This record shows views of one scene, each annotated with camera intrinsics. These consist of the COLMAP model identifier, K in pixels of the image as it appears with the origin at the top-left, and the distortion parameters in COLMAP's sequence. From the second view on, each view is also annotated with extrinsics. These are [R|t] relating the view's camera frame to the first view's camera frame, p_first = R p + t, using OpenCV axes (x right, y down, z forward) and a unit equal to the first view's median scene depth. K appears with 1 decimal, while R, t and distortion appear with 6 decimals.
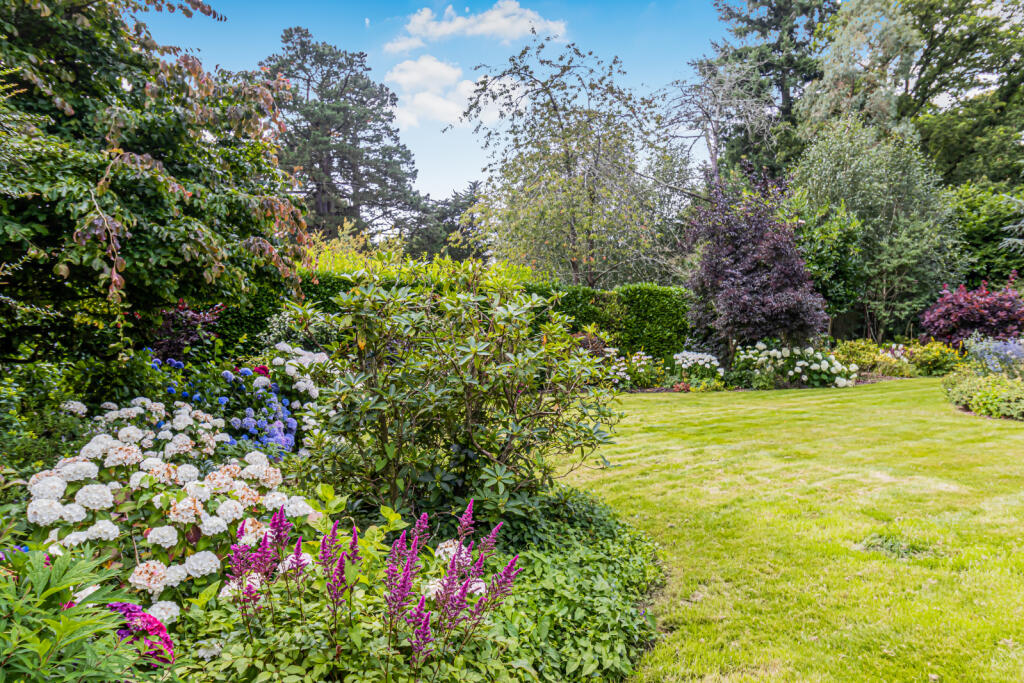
lens RADIAL K [[720.6, 0, 513.0], [0, 720.6, 340.6], [0, 0, 1]] dist [-0.005192, -0.000875]
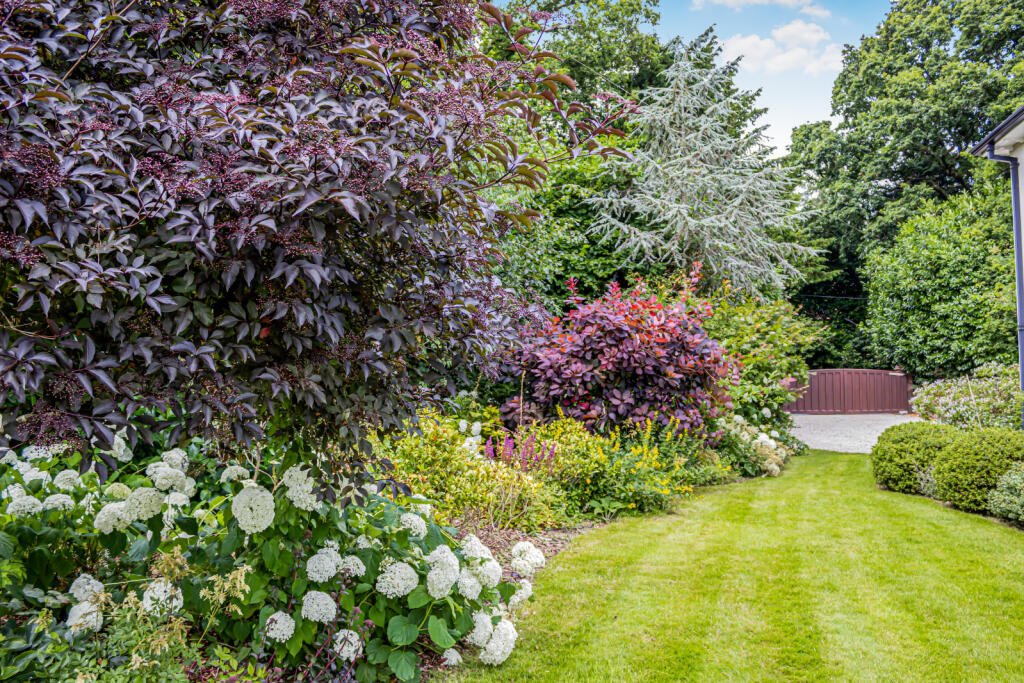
lens RADIAL K [[876.7, 0, 516.1], [0, 876.7, 337.7], [0, 0, 1]] dist [-0.002834, 0.011004]
pose [[0.733097, 0.063665, 0.677138, 0.275483], [-0.033225, 0.997773, -0.057841, -0.016274], [-0.679312, 0.019906, 0.733579, 0.796038]]
